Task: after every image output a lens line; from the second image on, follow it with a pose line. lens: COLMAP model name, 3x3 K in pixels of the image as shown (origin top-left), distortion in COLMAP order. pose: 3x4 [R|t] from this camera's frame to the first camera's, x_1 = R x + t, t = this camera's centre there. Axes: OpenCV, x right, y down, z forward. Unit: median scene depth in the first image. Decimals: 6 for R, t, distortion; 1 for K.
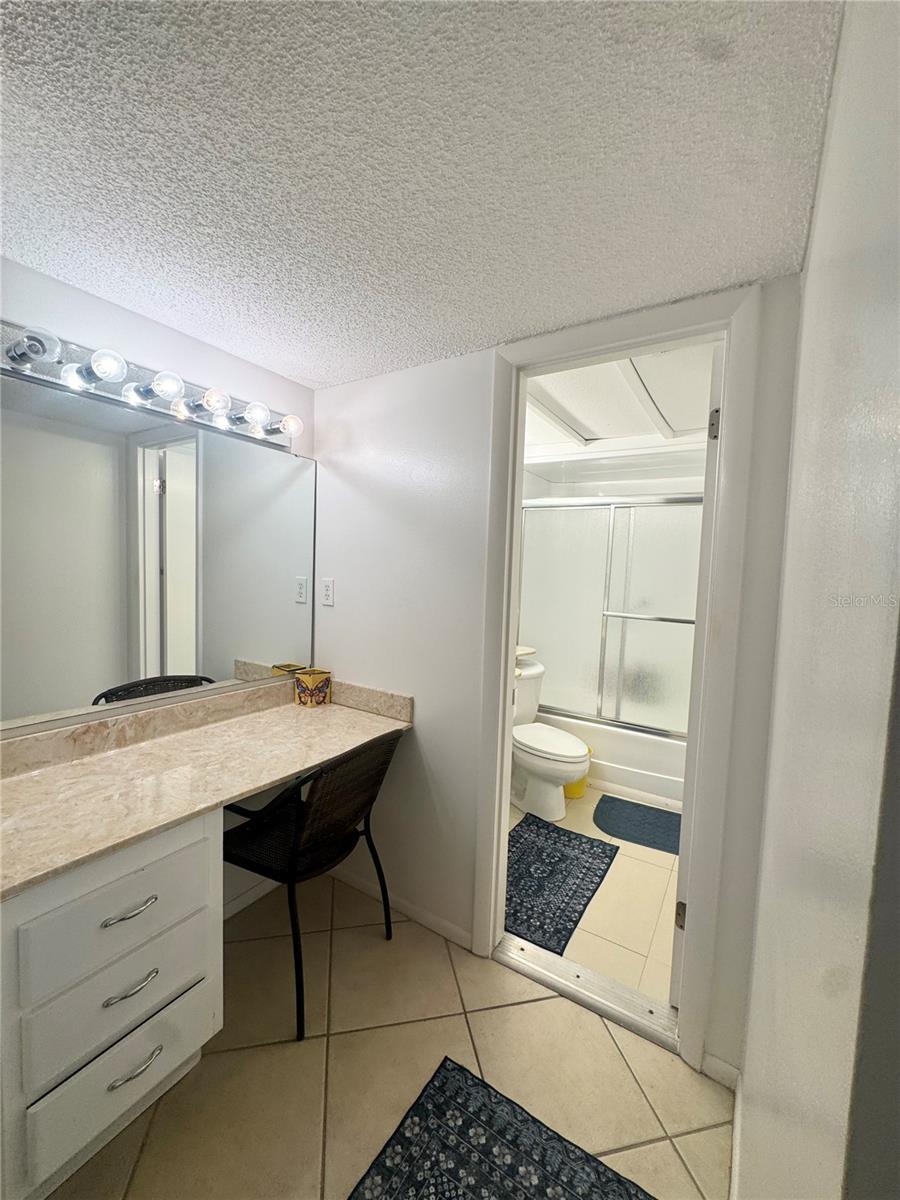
lens RADIAL K [[478.9, 0, 449.5], [0, 478.9, 601.8], [0, 0, 1]] dist [-0.003861, 0.000490]
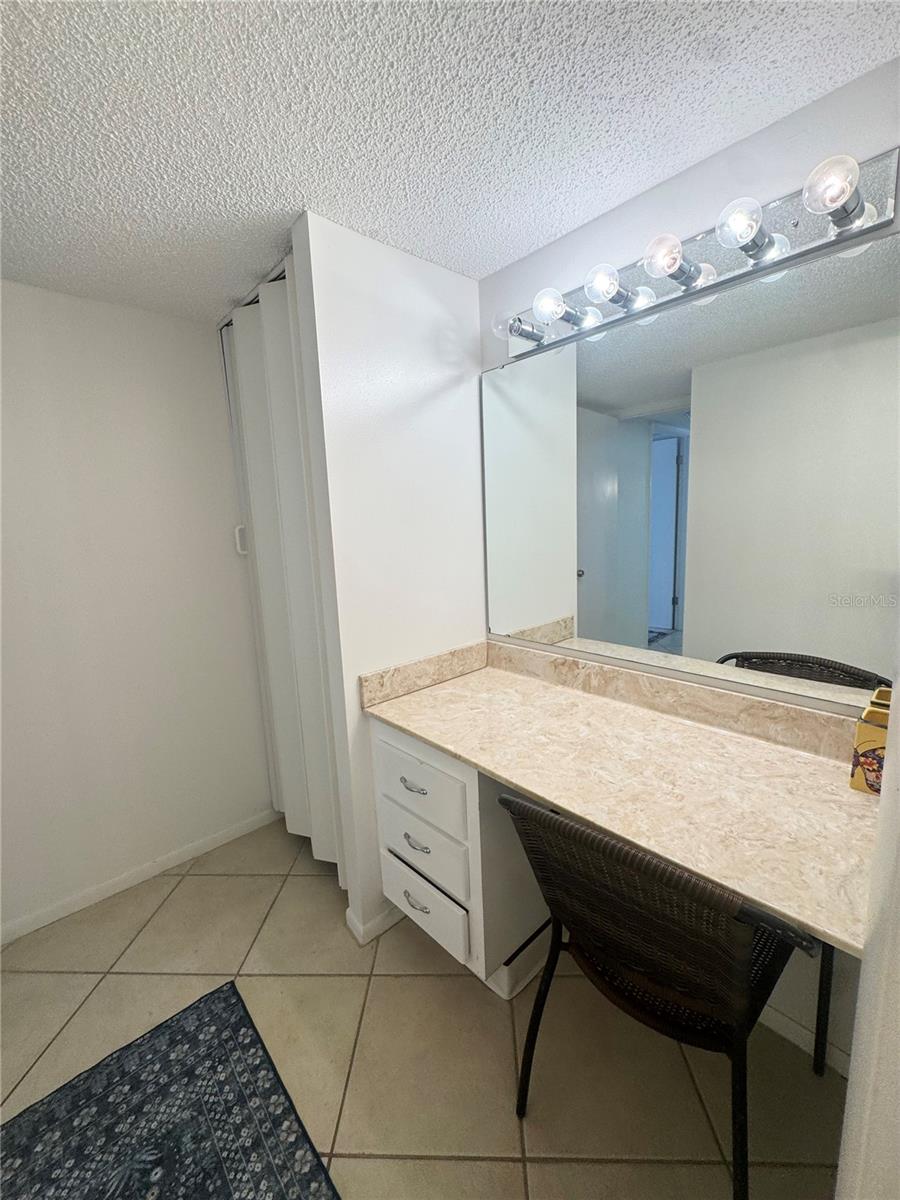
lens RADIAL K [[478.9, 0, 449.5], [0, 478.9, 601.8], [0, 0, 1]] dist [-0.003861, 0.000490]
pose [[-0.255665, 0.139894, -0.956590, 0.313972], [-0.033175, 0.987623, 0.153299, -0.027642], [0.966196, 0.070928, -0.247859, 0.920570]]
